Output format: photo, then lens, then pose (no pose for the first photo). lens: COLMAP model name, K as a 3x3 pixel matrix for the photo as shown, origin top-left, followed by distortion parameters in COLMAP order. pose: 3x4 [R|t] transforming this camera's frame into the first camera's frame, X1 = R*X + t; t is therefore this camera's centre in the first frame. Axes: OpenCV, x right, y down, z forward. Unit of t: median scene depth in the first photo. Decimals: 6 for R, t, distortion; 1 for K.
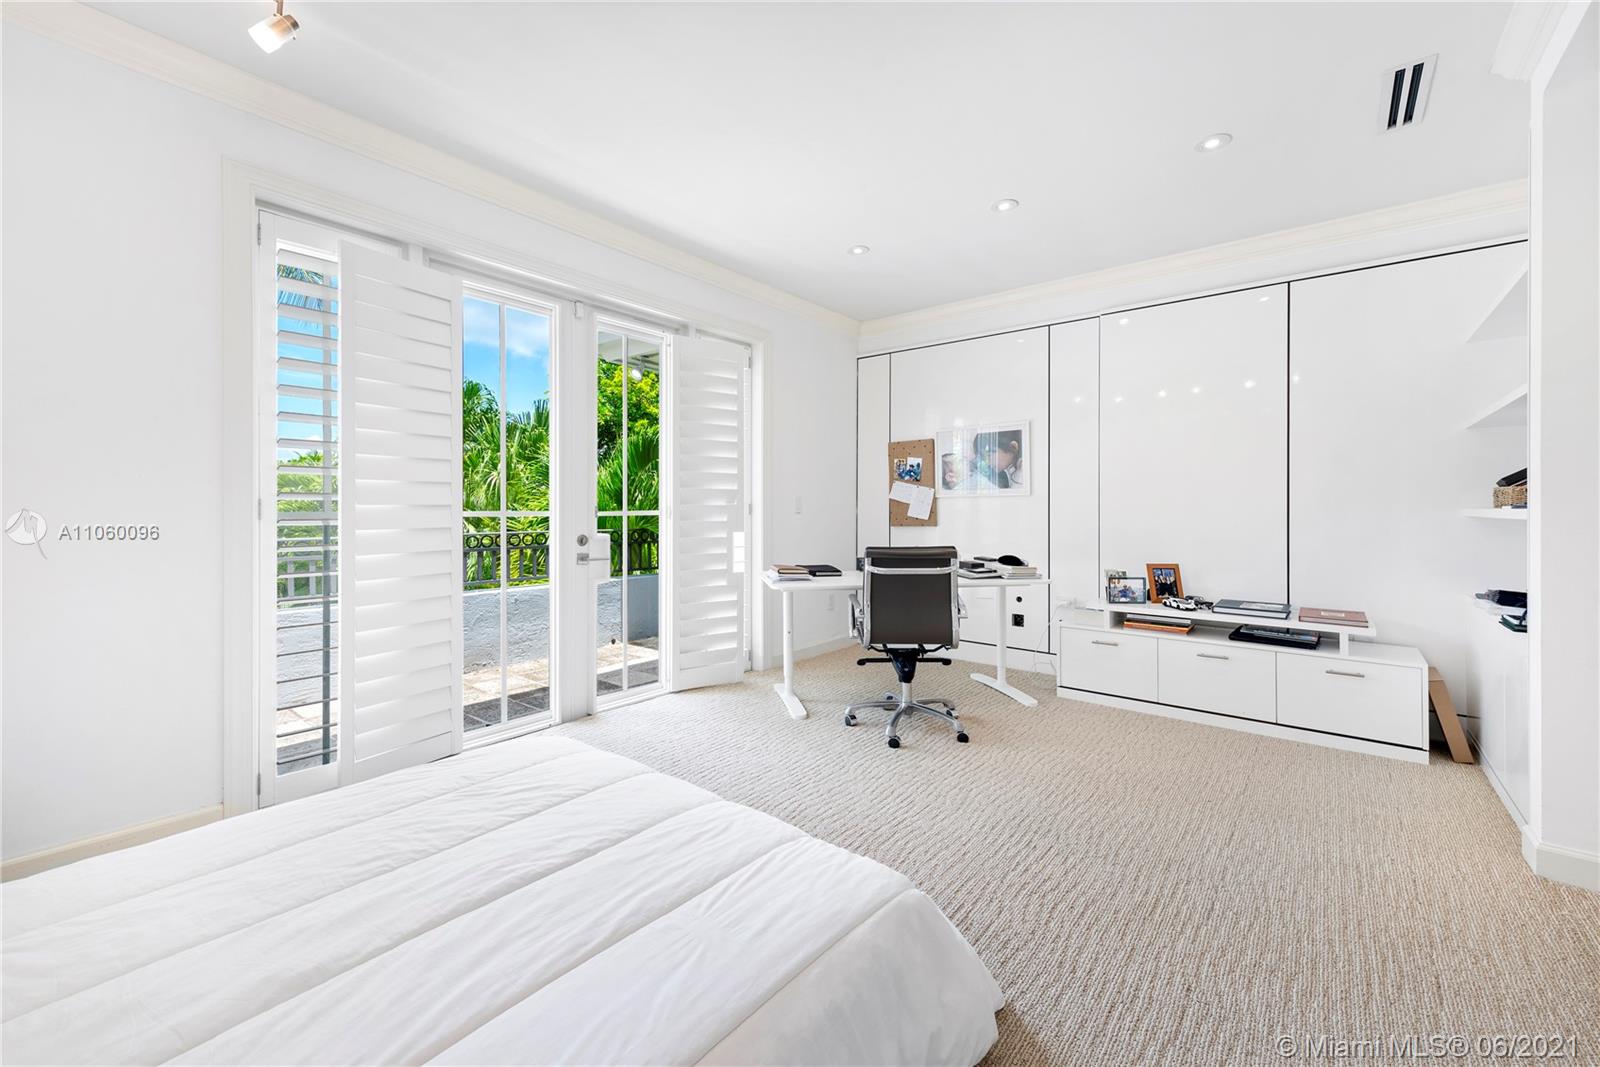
lens RADIAL K [[632.7, 0, 797.3], [0, 632.7, 508.2], [0, 0, 1]] dist [0.001065, 0.000008]
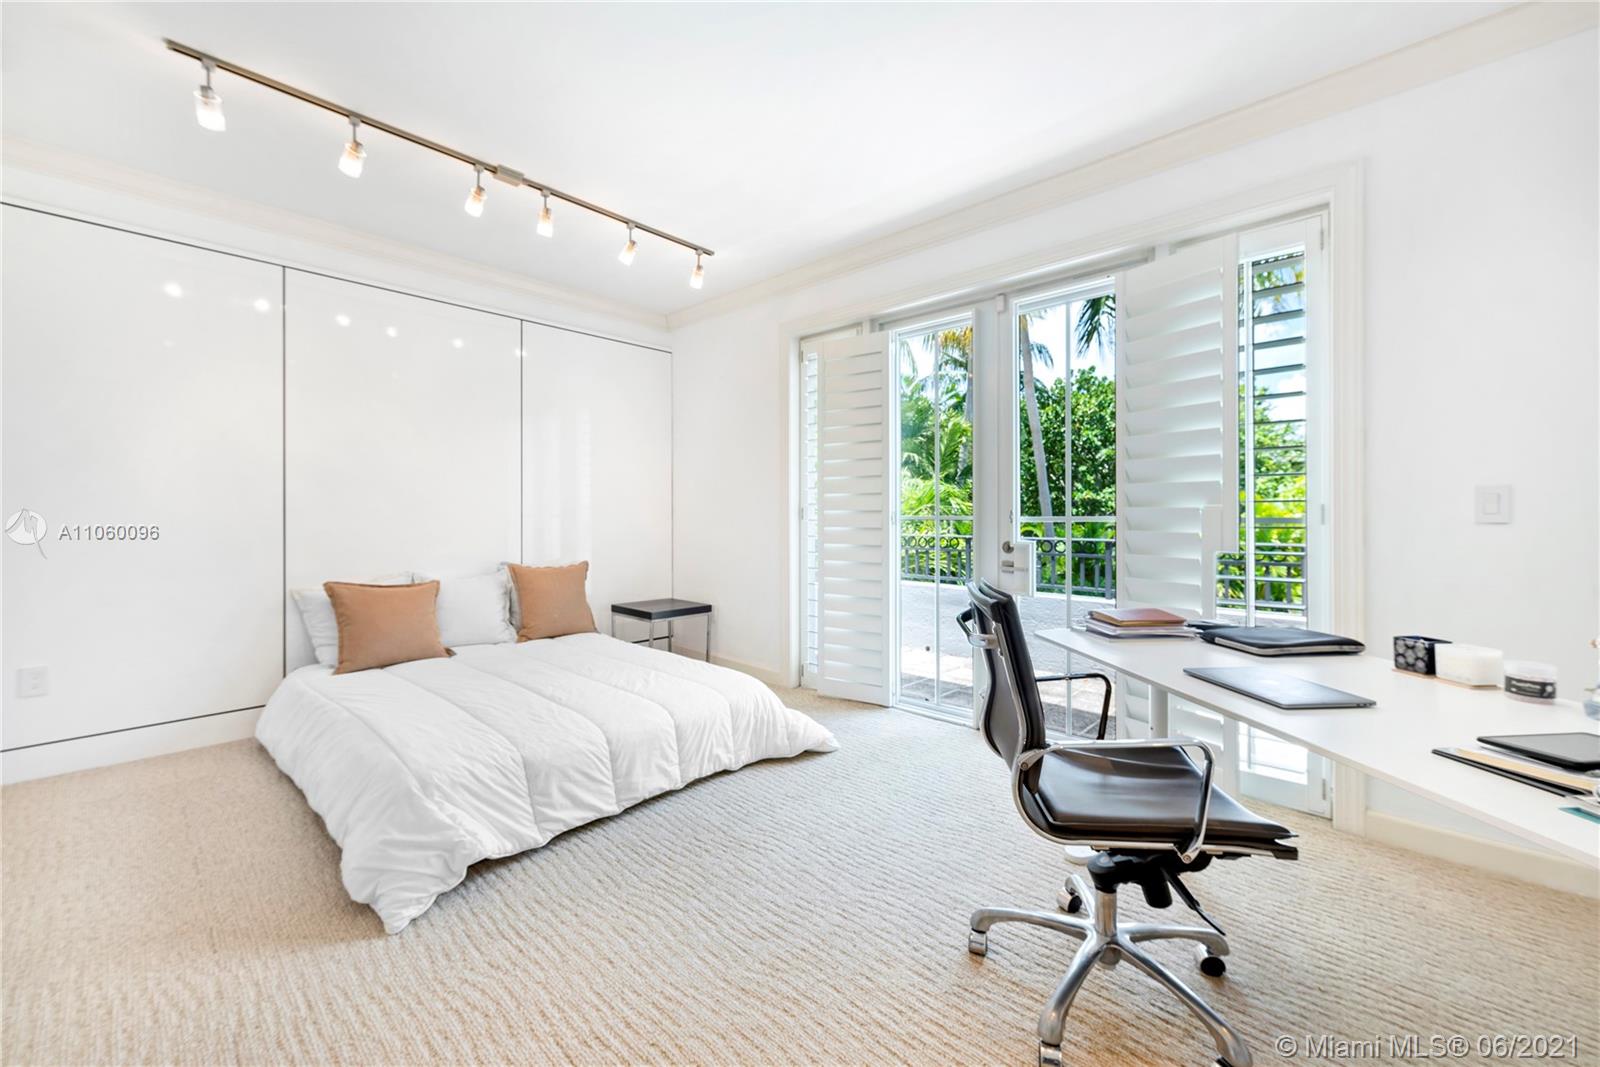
lens RADIAL K [[623.5, 0, 813.9], [0, 623.5, 518.3], [0, 0, 1]] dist [0.000975, -0.000030]
pose [[-0.043324, 0.004648, -0.999050, 0.761553], [-0.000336, 0.999989, 0.004667, 0.004494], [0.999061, 0.000538, -0.043322, 0.967963]]
